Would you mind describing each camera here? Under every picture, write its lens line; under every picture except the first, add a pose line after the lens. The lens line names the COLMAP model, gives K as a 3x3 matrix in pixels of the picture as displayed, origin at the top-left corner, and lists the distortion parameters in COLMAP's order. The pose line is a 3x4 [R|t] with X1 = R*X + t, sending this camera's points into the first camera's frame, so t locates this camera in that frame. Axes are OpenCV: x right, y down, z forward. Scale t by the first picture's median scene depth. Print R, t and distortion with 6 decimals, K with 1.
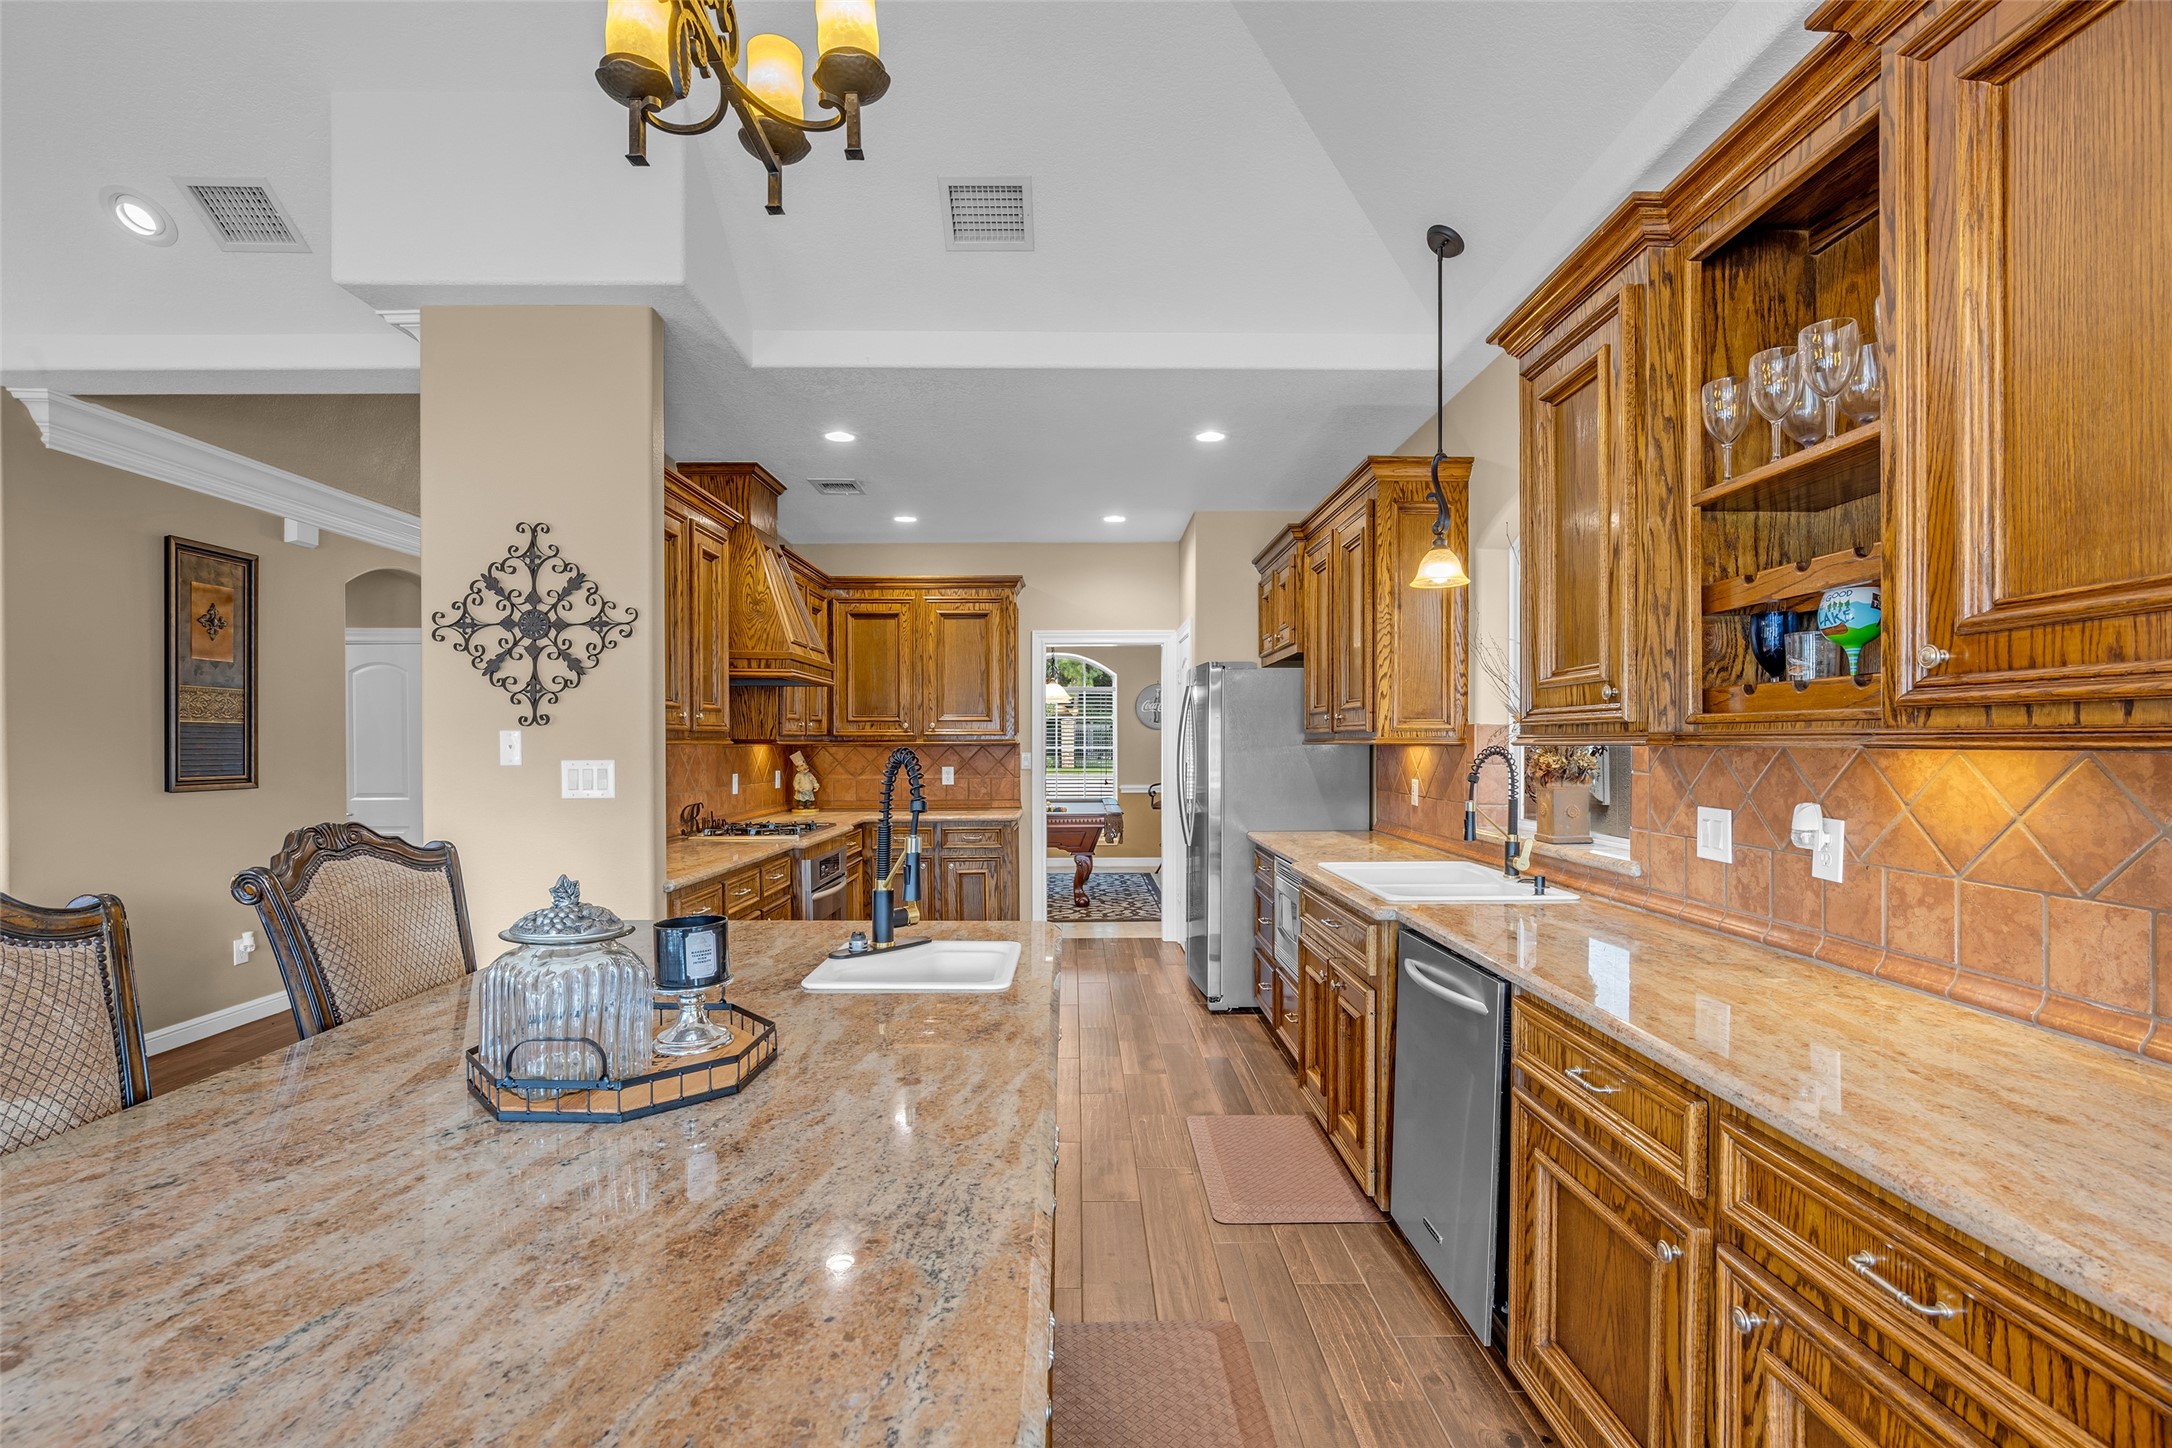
lens RADIAL K [[999.9, 0, 1092.3], [0, 999.9, 750.2], [0, 0, 1]] dist [-0.019768, 0.005106]
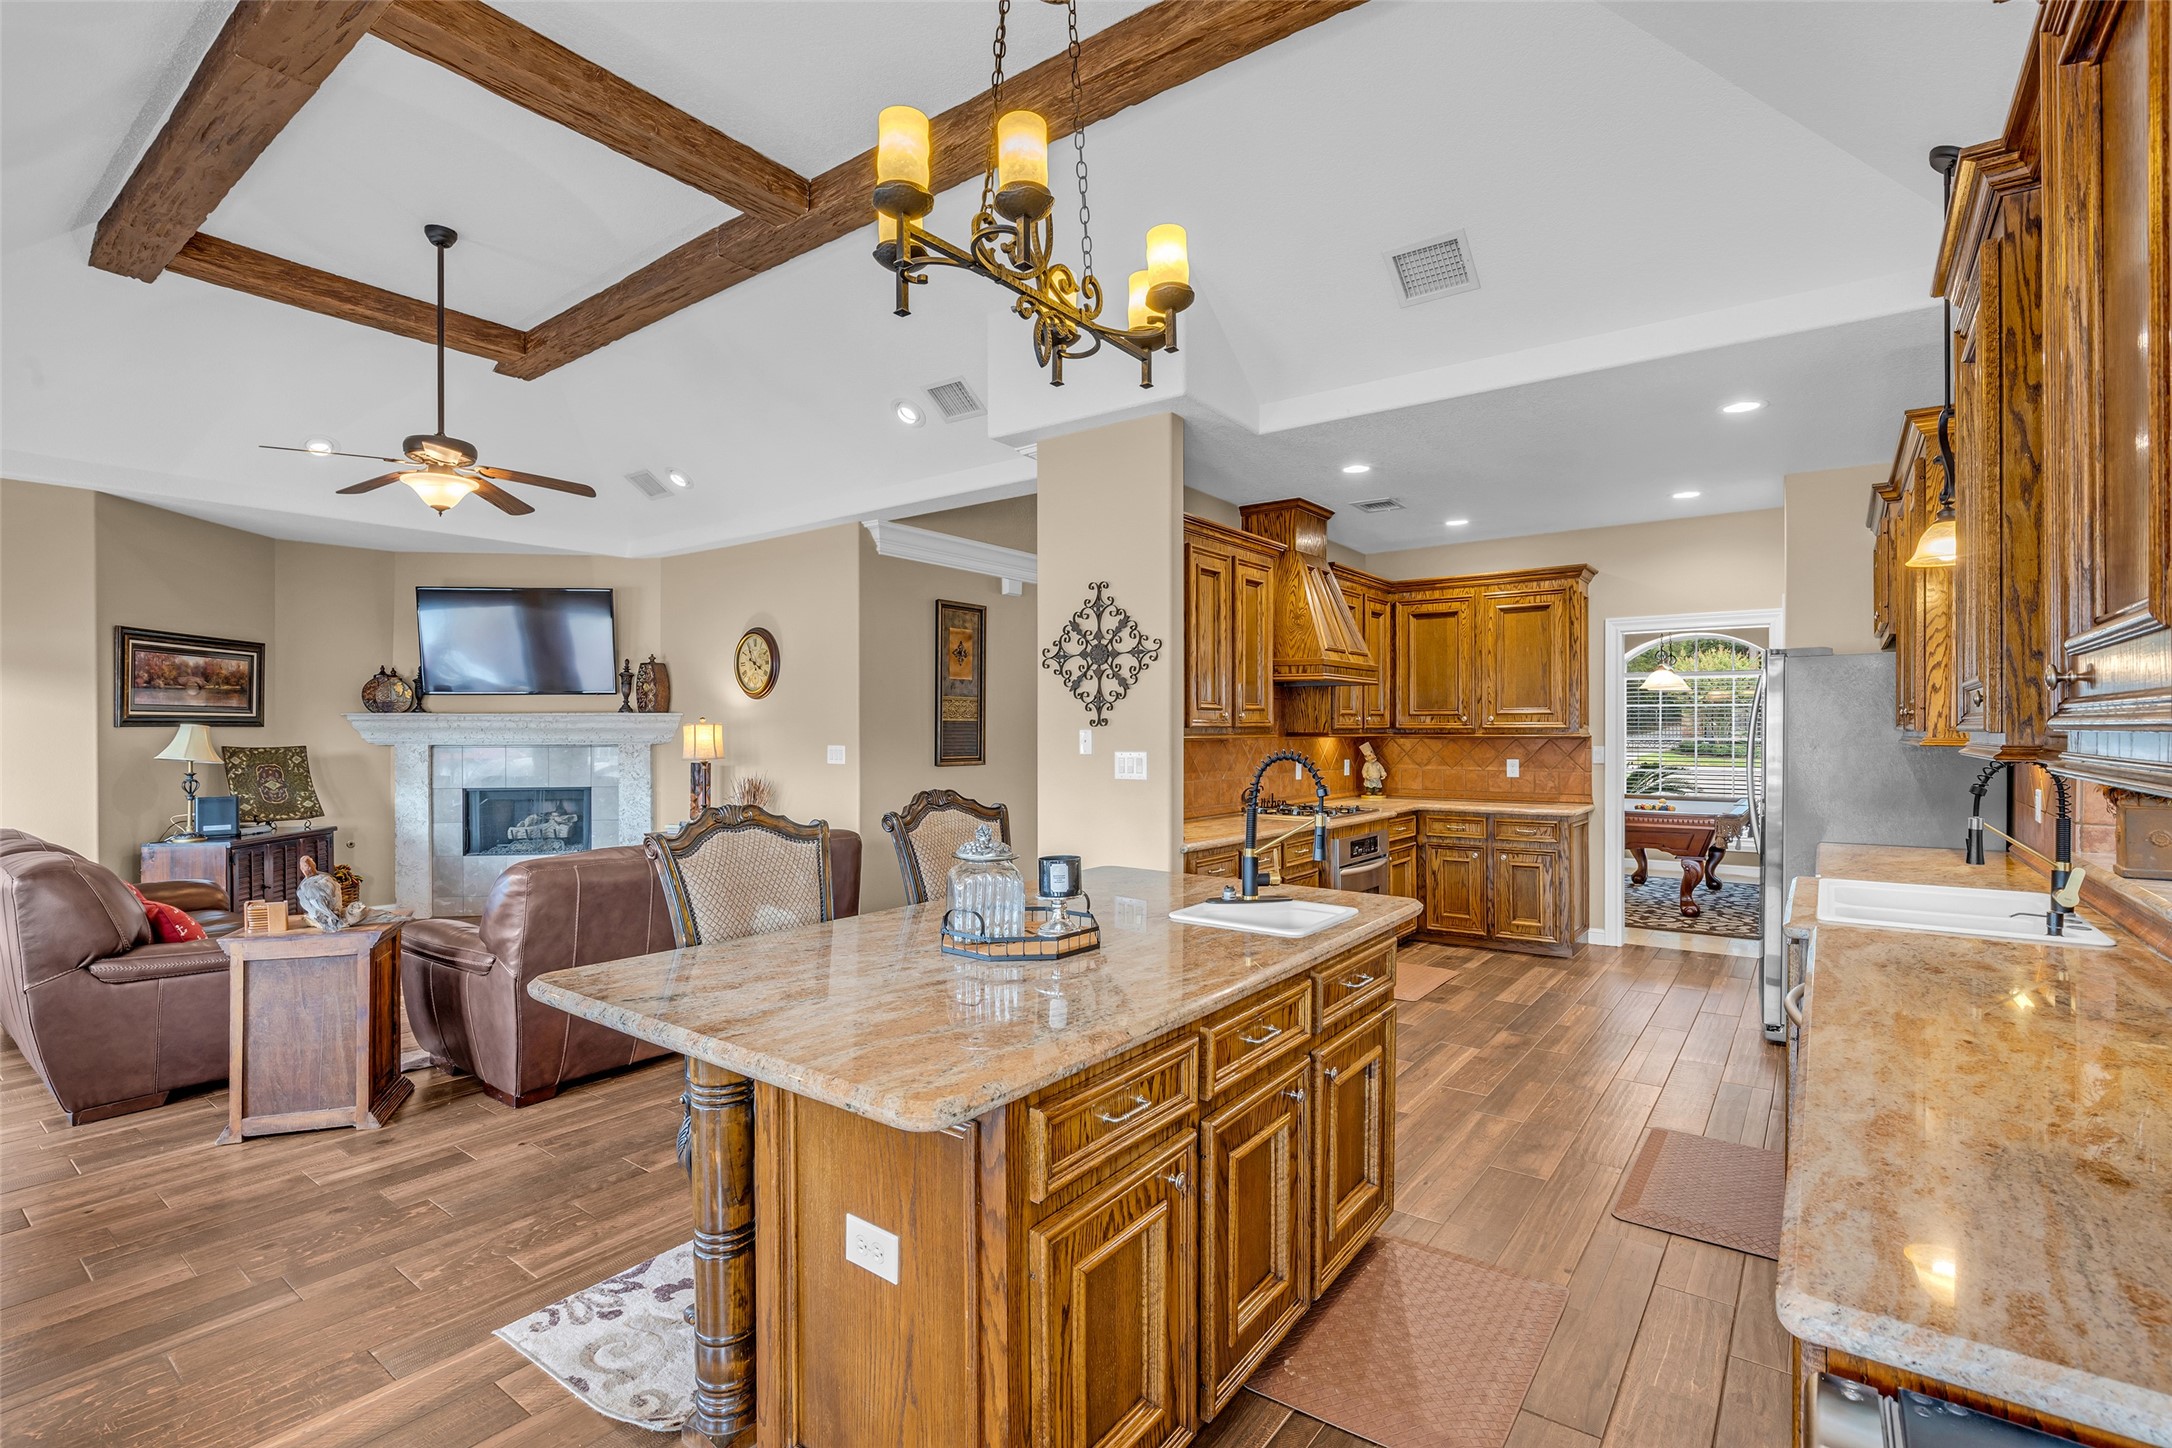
lens RADIAL K [[999.9, 0, 1085.8], [0, 999.9, 727.1], [0, 0, 1]] dist [-0.019768, 0.005106]
pose [[0.788949, 0.001850, -0.614456, 0.204431], [-0.006941, 0.999958, -0.005901, -0.010769], [0.614419, 0.008921, 0.788929, -0.086758]]
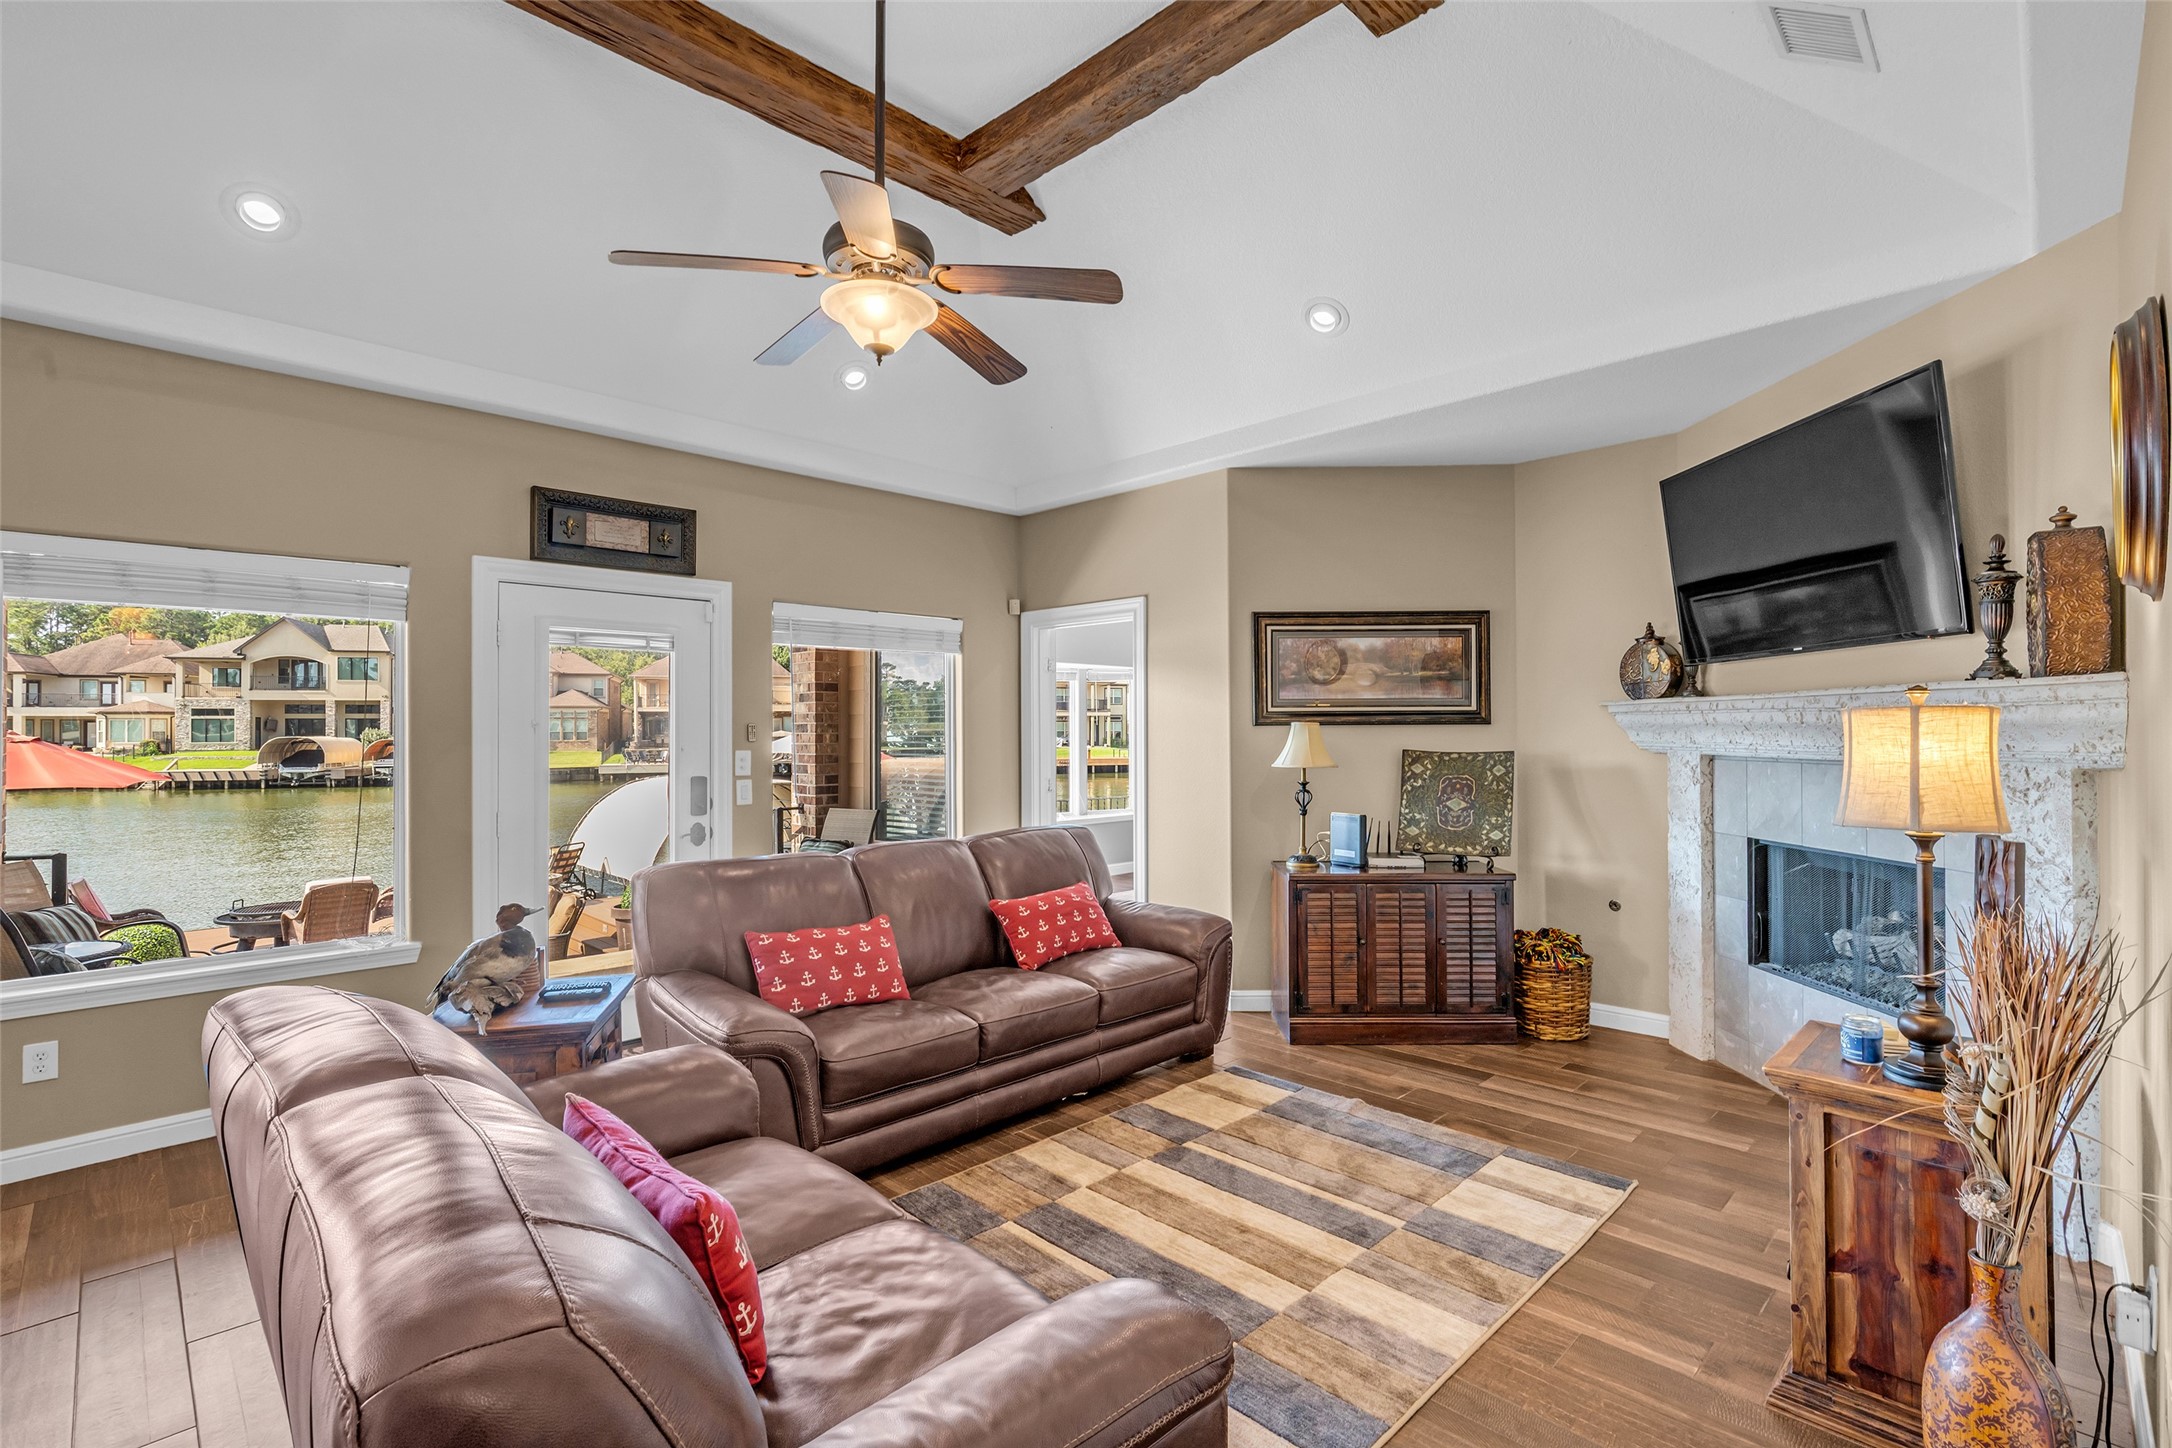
lens RADIAL K [[999.9, 0, 1098.2], [0, 999.9, 721.0], [0, 0, 1]] dist [-0.019768, 0.005106]
pose [[-0.712779, -0.000844, -0.701388, -0.623475], [-0.000316, 1.000000, -0.000883, -0.013723], [0.701389, -0.000408, -0.712779, 0.824548]]
